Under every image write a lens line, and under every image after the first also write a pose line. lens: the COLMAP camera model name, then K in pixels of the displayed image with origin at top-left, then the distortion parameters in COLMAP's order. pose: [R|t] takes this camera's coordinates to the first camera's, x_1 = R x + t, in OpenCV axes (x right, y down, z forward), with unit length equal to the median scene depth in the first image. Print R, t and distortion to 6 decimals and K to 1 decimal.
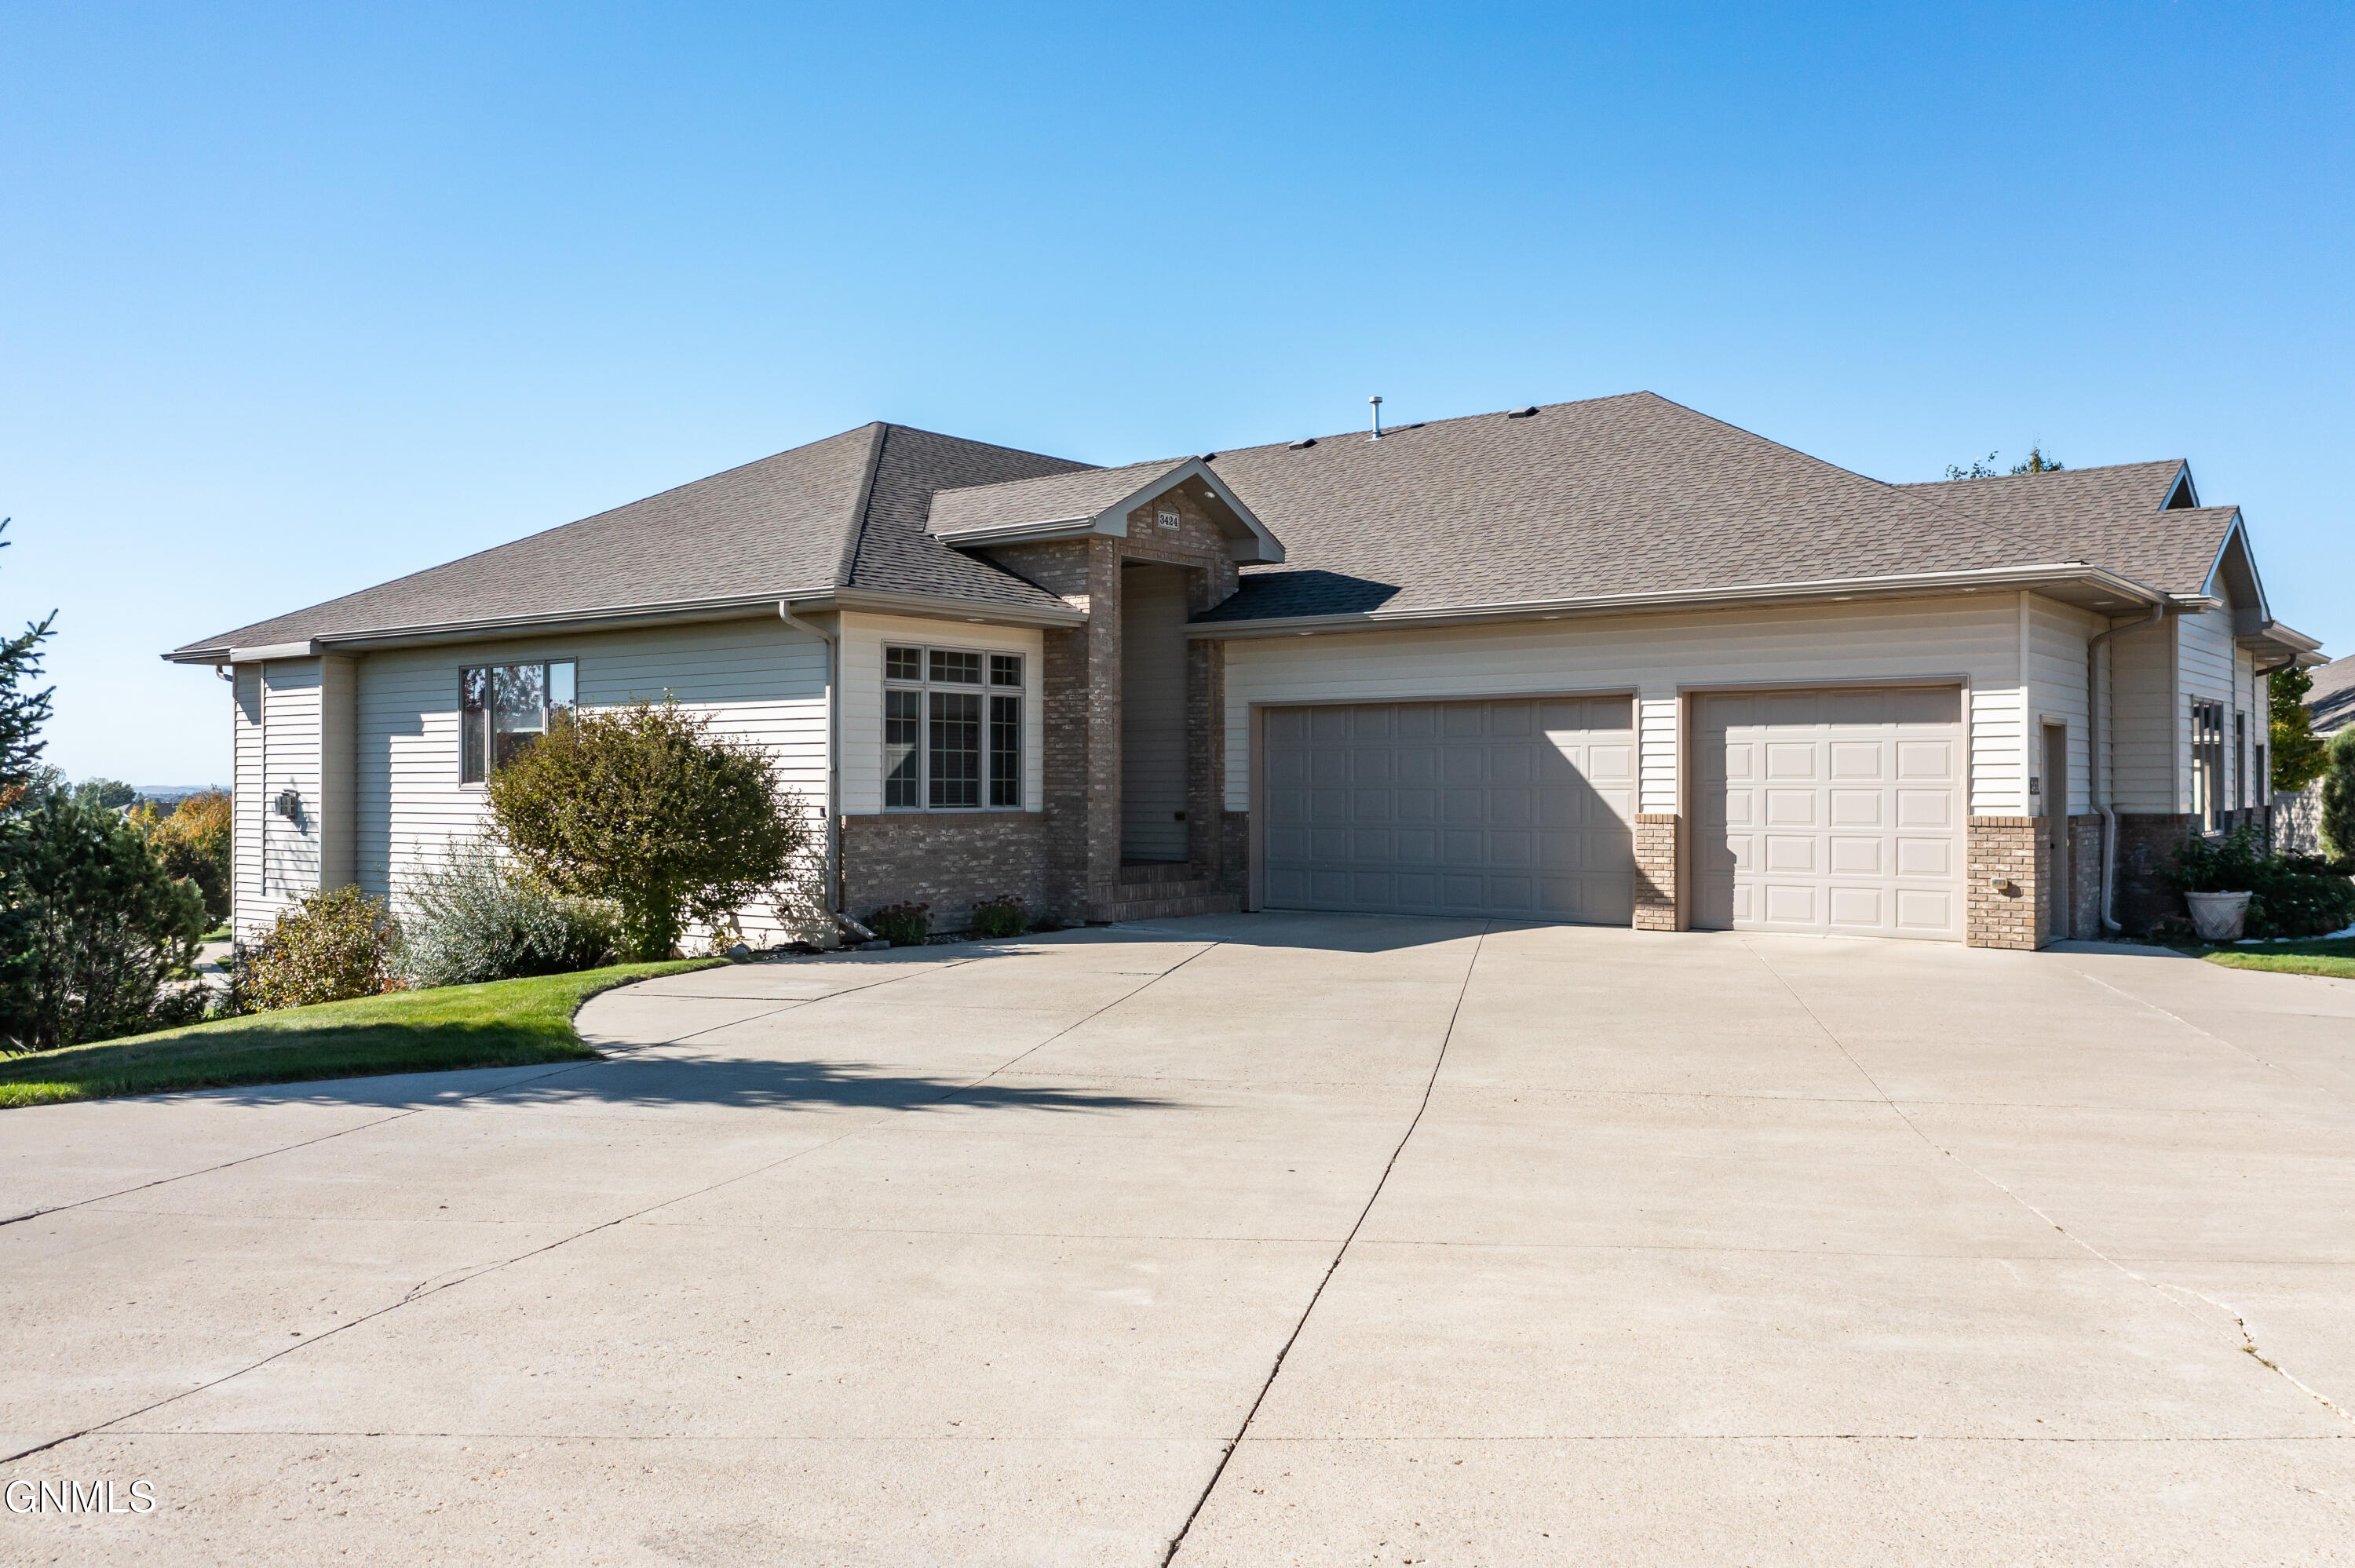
lens RADIAL K [[1864.9, 0, 1177.5], [0, 1864.9, 784.0], [0, 0, 1]] dist [-0.013833, 0.010201]
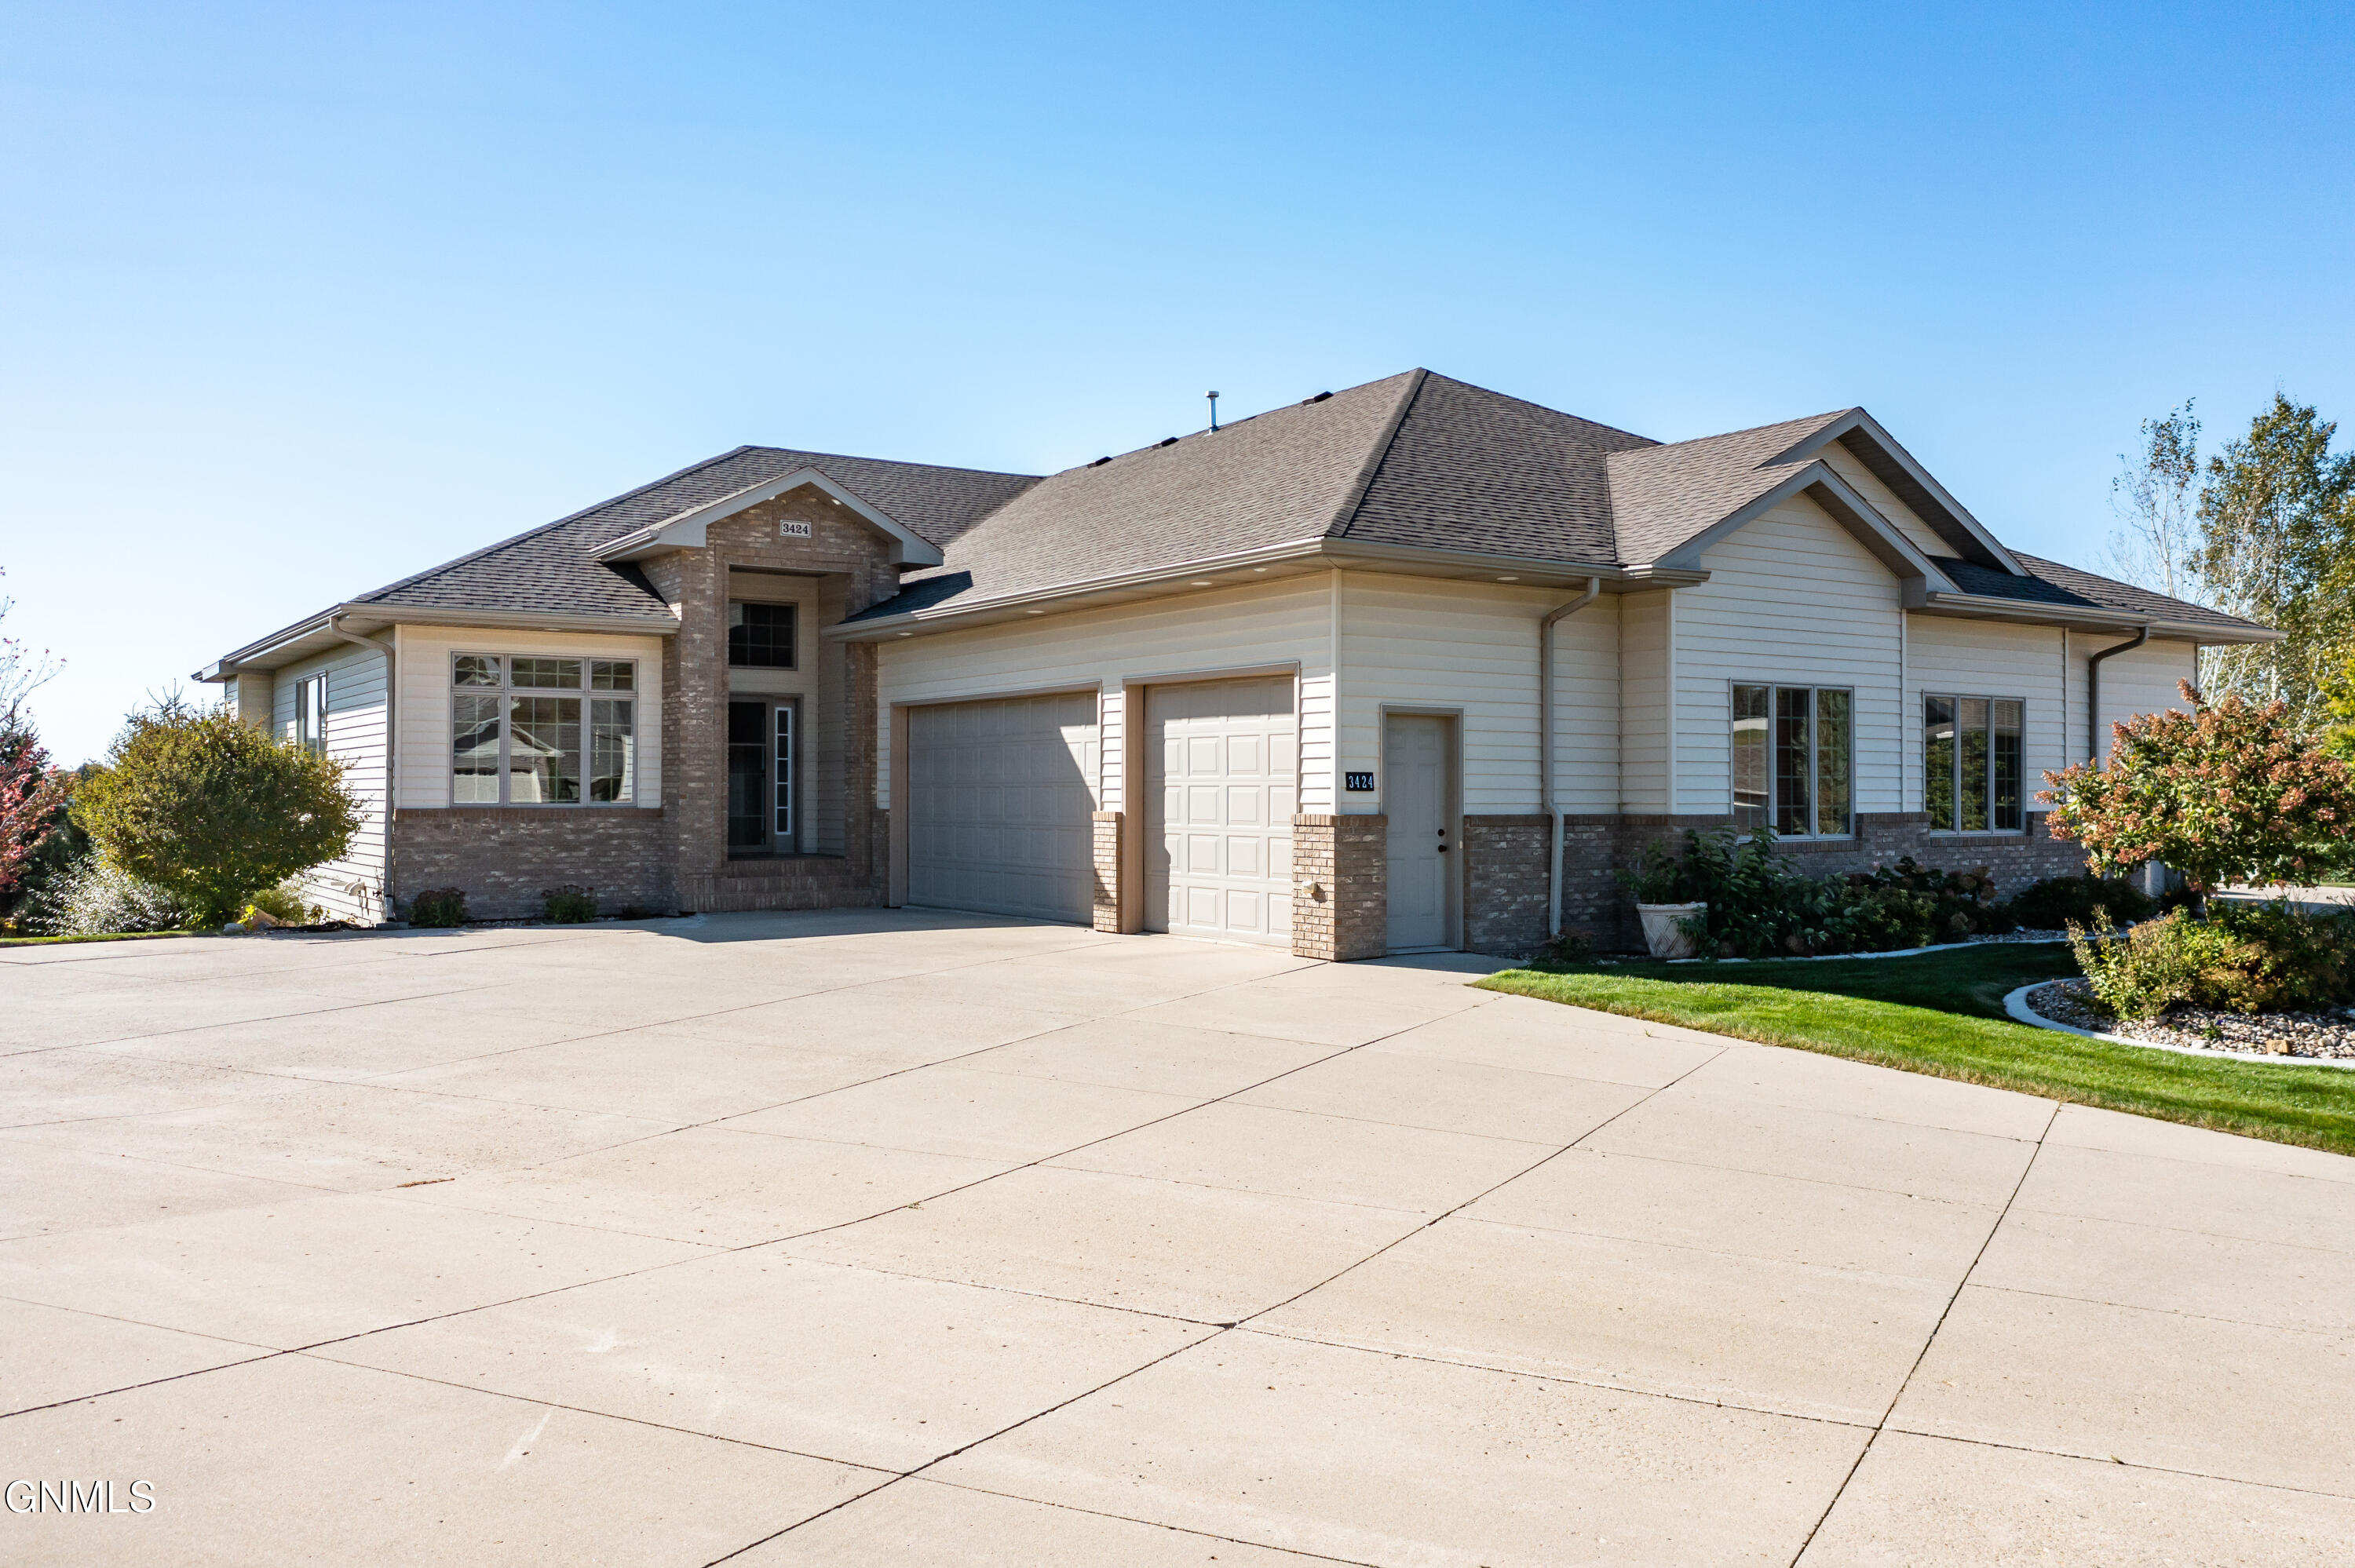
lens RADIAL K [[1864.9, 0, 1177.5], [0, 1864.9, 784.0], [0, 0, 1]] dist [-0.013833, 0.010201]
pose [[0.949313, 0.000316, -0.314333, 0.582284], [-0.001676, 0.999990, -0.004057, 0.005427], [0.314329, 0.004379, 0.949304, 0.089739]]
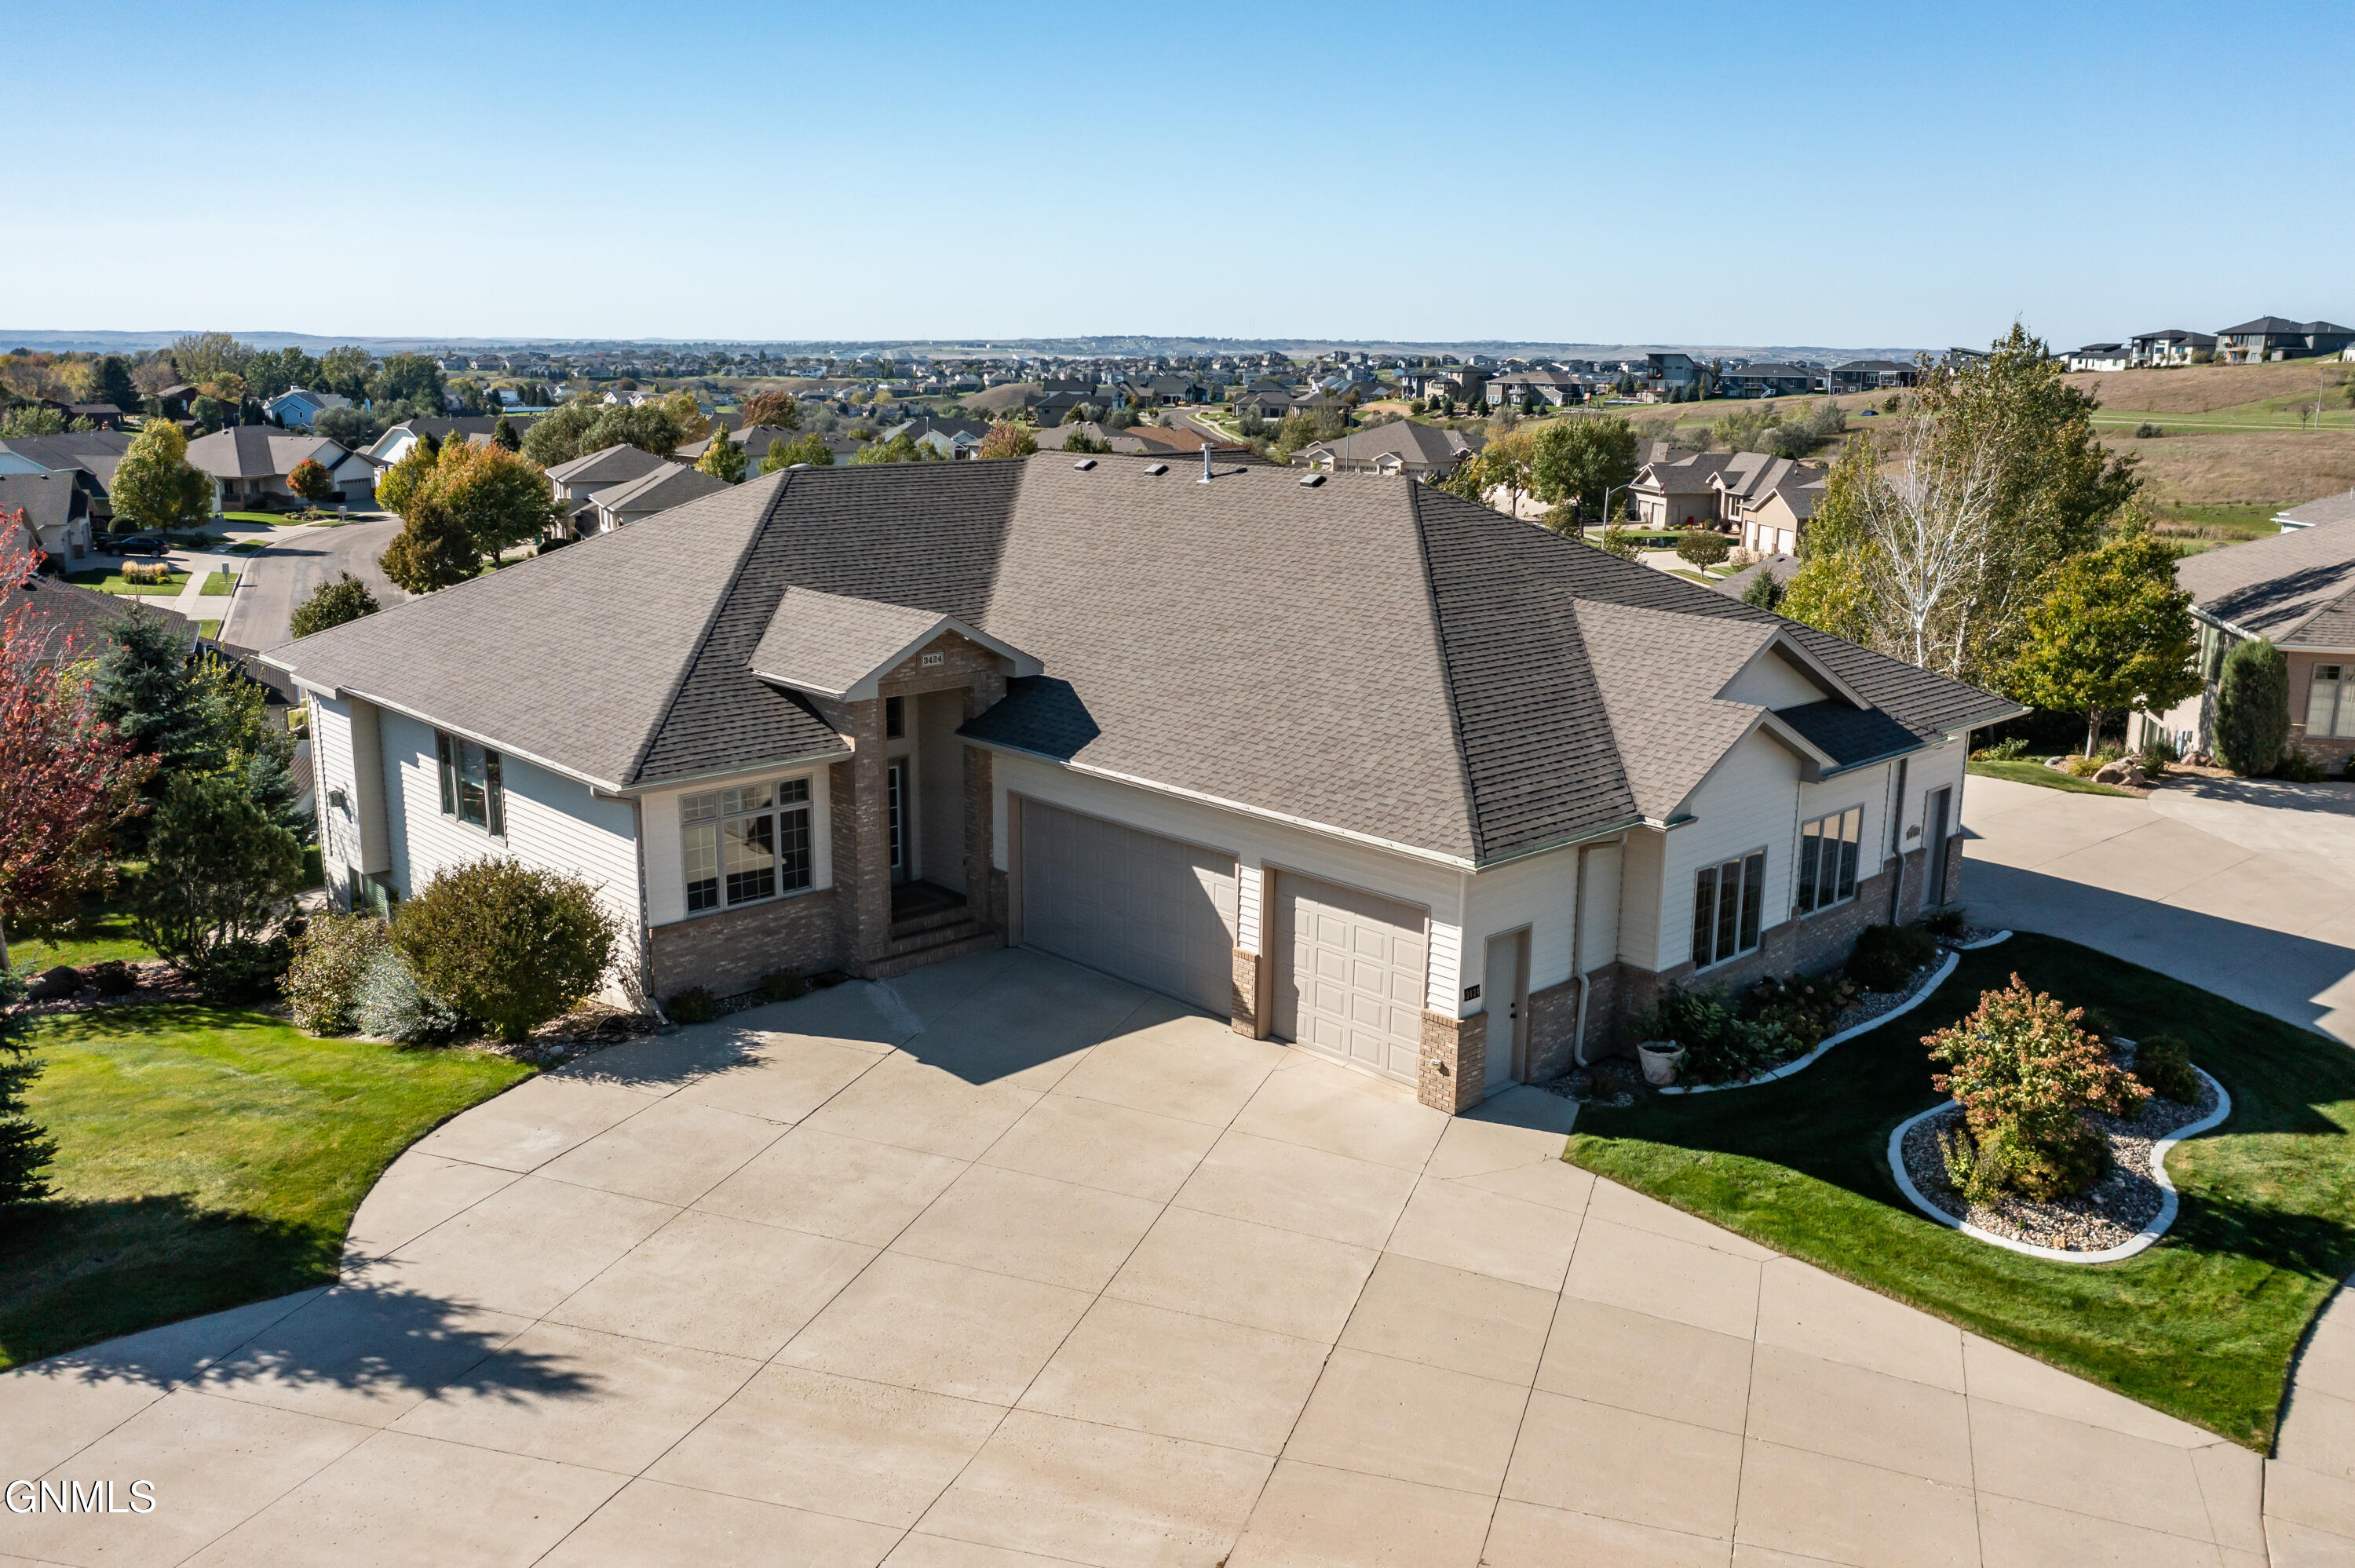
lens RADIAL K [[1864.9, 0, 1177.5], [0, 1864.9, 784.0], [0, 0, 1]] dist [-0.013833, 0.010201]
pose [[0.989206, 0.043962, -0.139779, 0.379132], [-0.010771, 0.973167, 0.229846, -0.391583], [0.146133, -0.225860, 0.963137, -0.241711]]
